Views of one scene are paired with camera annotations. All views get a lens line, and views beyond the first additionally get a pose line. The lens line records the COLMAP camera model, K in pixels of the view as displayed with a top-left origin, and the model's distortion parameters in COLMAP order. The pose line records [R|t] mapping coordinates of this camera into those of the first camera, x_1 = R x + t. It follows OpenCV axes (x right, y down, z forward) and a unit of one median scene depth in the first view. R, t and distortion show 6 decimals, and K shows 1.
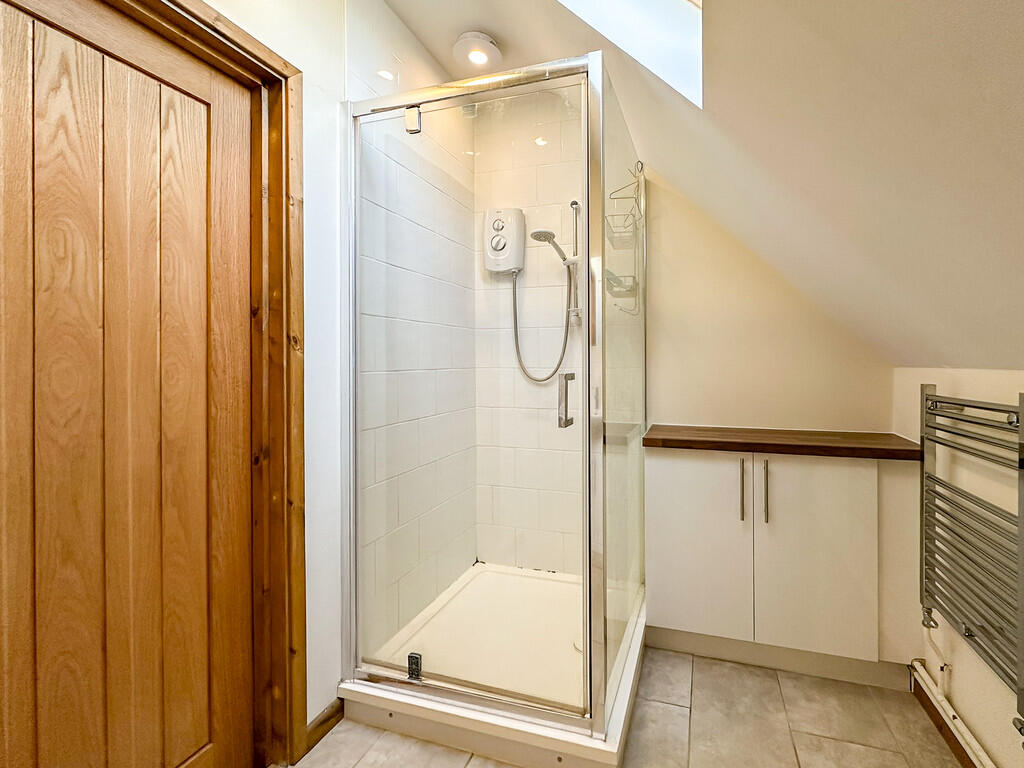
lens RADIAL K [[413.6, 0, 512.0], [0, 413.6, 384.0], [0, 0, 1]] dist [0.000154, -0.002370]
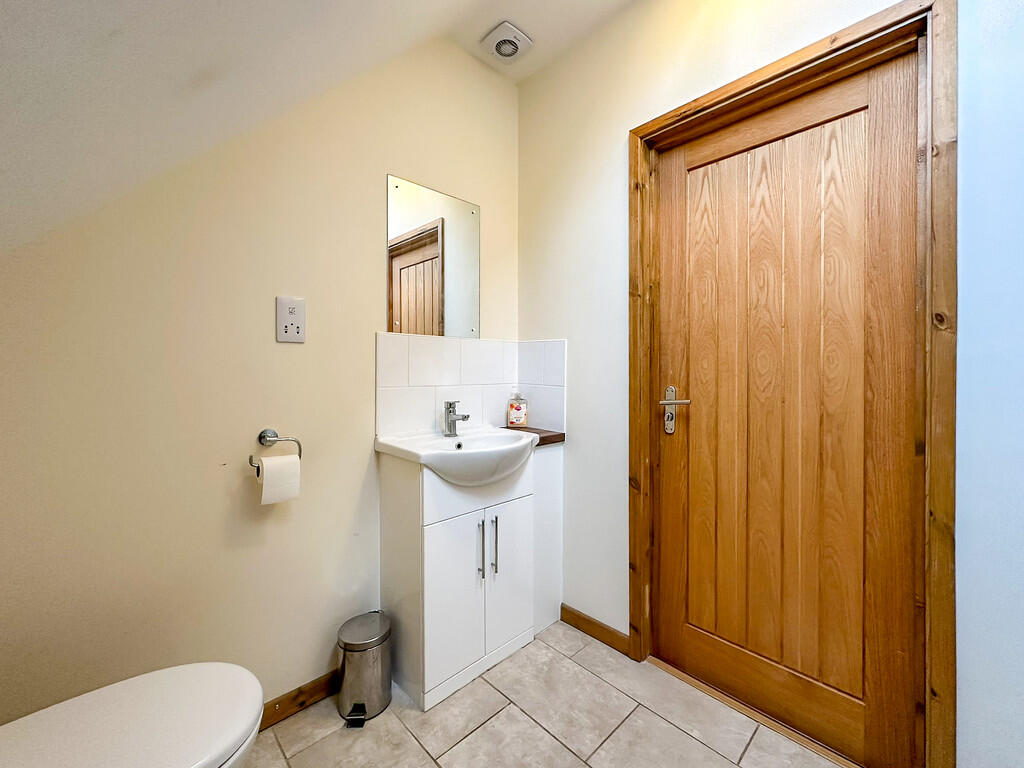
lens RADIAL K [[413.6, 0, 512.0], [0, 413.6, 384.0], [0, 0, 1]] dist [0.000154, -0.002370]
pose [[0.209534, 0.015474, -0.977679, 0.164845], [0.003065, 0.999859, 0.016482, 0.025311], [0.977797, -0.006450, 0.209457, -0.170490]]
